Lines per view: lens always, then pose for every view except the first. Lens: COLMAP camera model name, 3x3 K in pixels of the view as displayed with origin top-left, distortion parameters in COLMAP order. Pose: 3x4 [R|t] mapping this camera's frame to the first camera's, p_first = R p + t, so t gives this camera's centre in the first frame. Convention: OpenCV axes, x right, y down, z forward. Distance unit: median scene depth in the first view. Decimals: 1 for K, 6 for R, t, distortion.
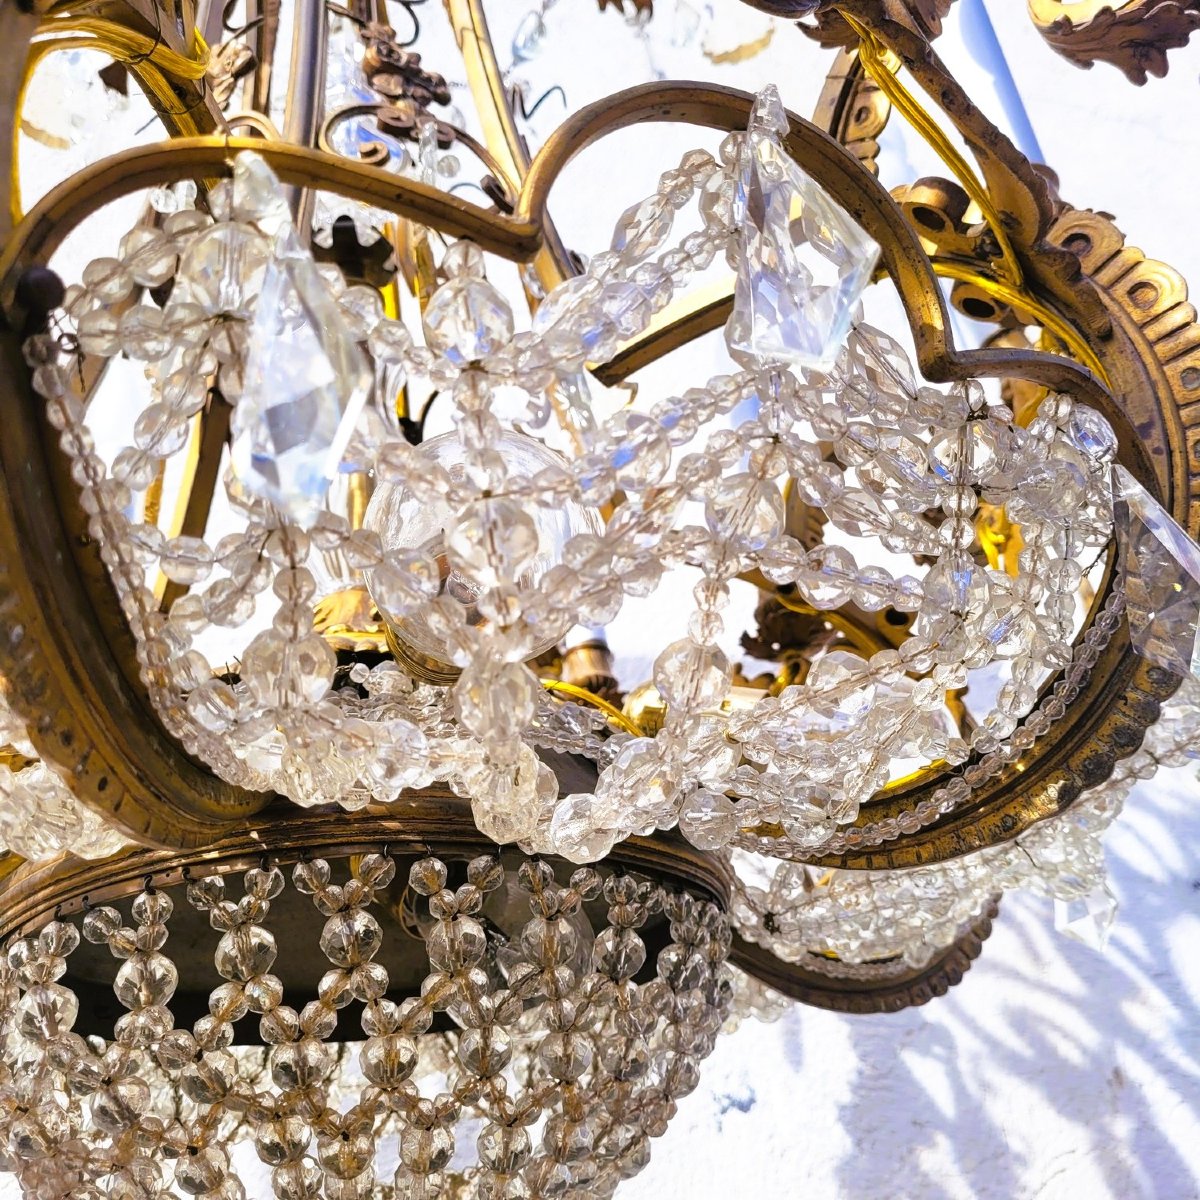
lens RADIAL K [[1238.8, 0, 601.2], [0, 1238.8, 608.1], [0, 0, 1]] dist [0.001459, 0.000000]
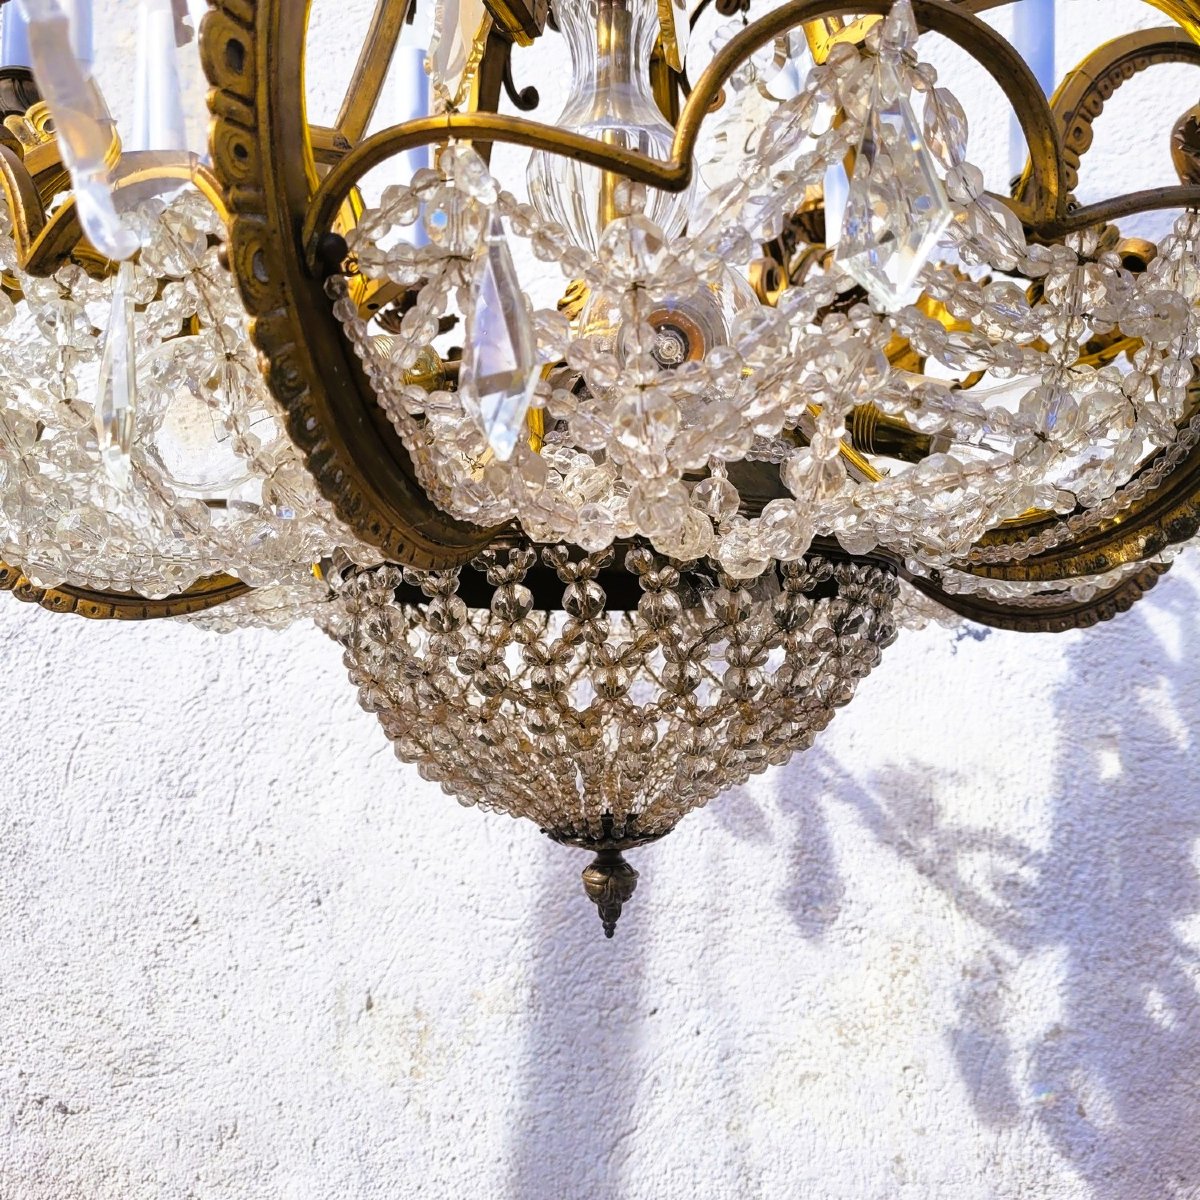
lens RADIAL K [[1238.8, 0, 600.3], [0, 1238.8, 590.4], [0, 0, 1]] dist [0.001459, 0.000000]
pose [[0.968677, 0.086749, -0.232679, 0.134837], [0.013343, 0.917461, 0.397602, -0.289134], [0.247966, -0.388253, 0.887566, -0.216064]]
